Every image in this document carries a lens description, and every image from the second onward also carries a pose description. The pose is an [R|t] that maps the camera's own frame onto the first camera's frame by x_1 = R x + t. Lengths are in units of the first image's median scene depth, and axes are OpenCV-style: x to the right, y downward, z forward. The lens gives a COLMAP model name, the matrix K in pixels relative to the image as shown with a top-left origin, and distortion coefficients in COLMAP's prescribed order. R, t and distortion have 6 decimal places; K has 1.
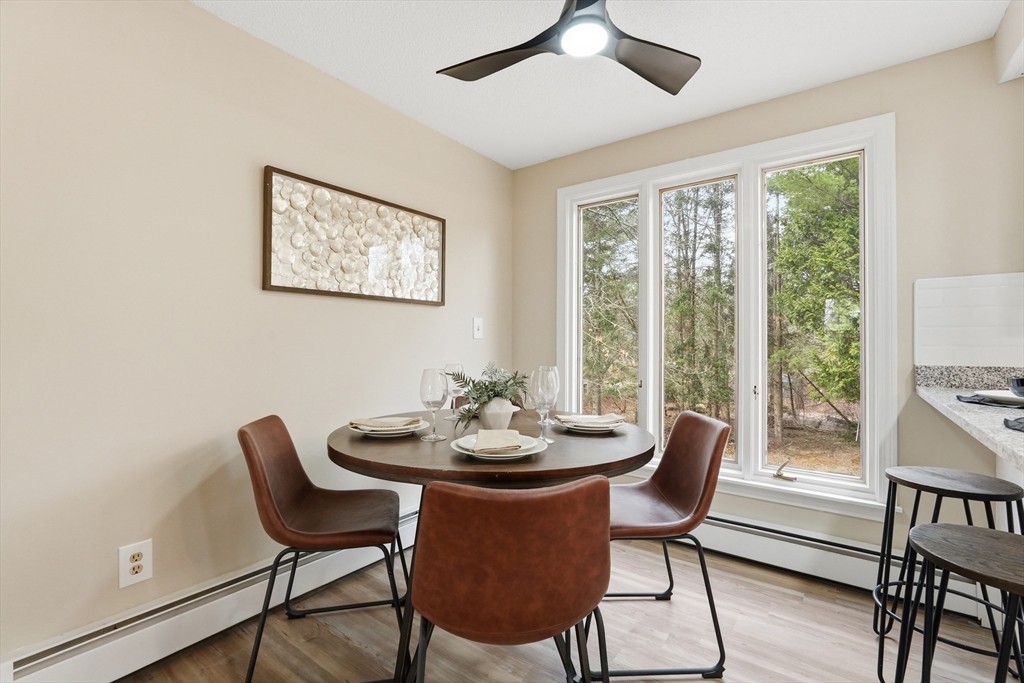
lens RADIAL K [[451.4, 0, 510.6], [0, 451.4, 339.3], [0, 0, 1]] dist [-0.009333, 0.003354]
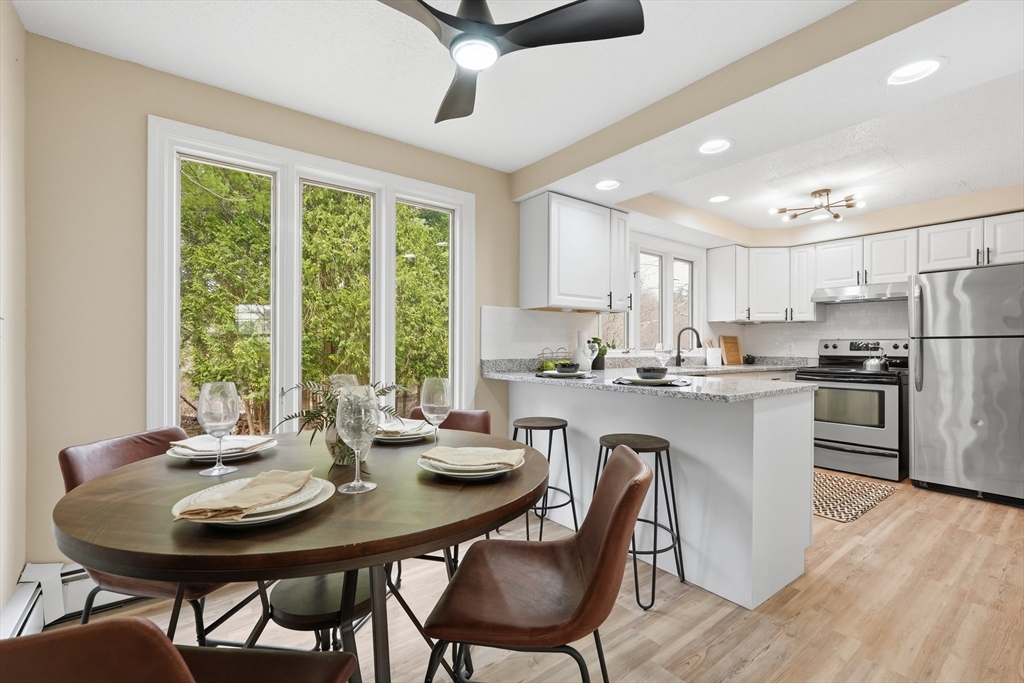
lens RADIAL K [[451.4, 0, 509.7], [0, 451.4, 346.5], [0, 0, 1]] dist [-0.009333, 0.003354]
pose [[0.265814, -0.008261, 0.963989, -0.133969], [-0.009334, 0.999894, 0.011142, -0.001398], [-0.963979, -0.011959, 0.265709, 0.105212]]
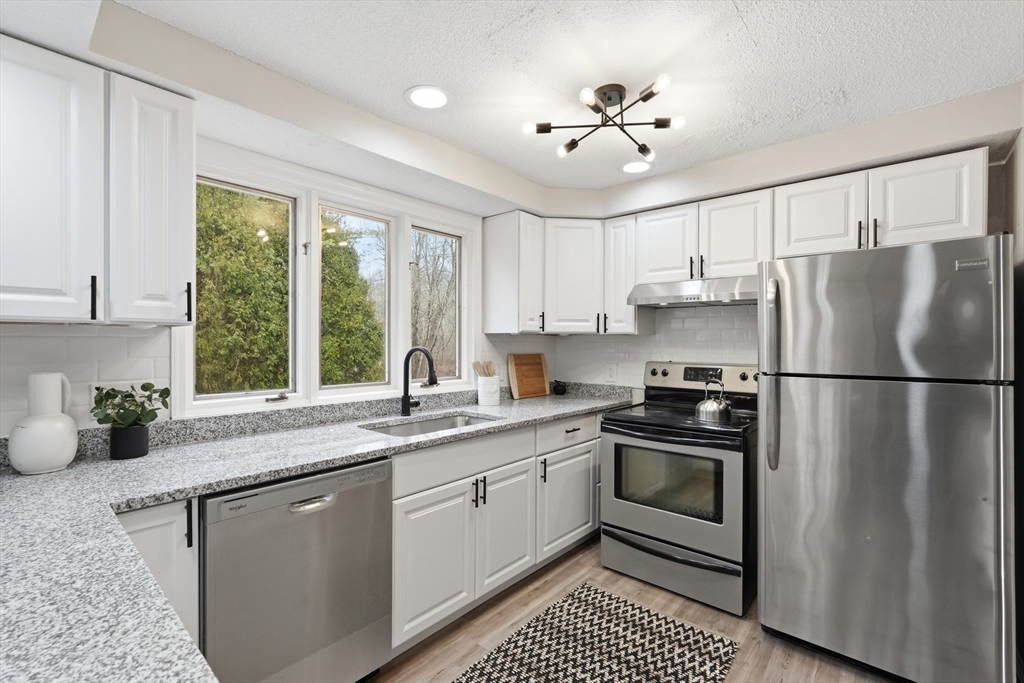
lens RADIAL K [[451.4, 0, 506.8], [0, 451.4, 338.6], [0, 0, 1]] dist [-0.009333, 0.003354]
pose [[0.090914, -0.007073, 0.995834, -0.093927], [-0.007952, 0.999938, 0.007828, -0.005660], [-0.995827, -0.008631, 0.090852, 0.083036]]
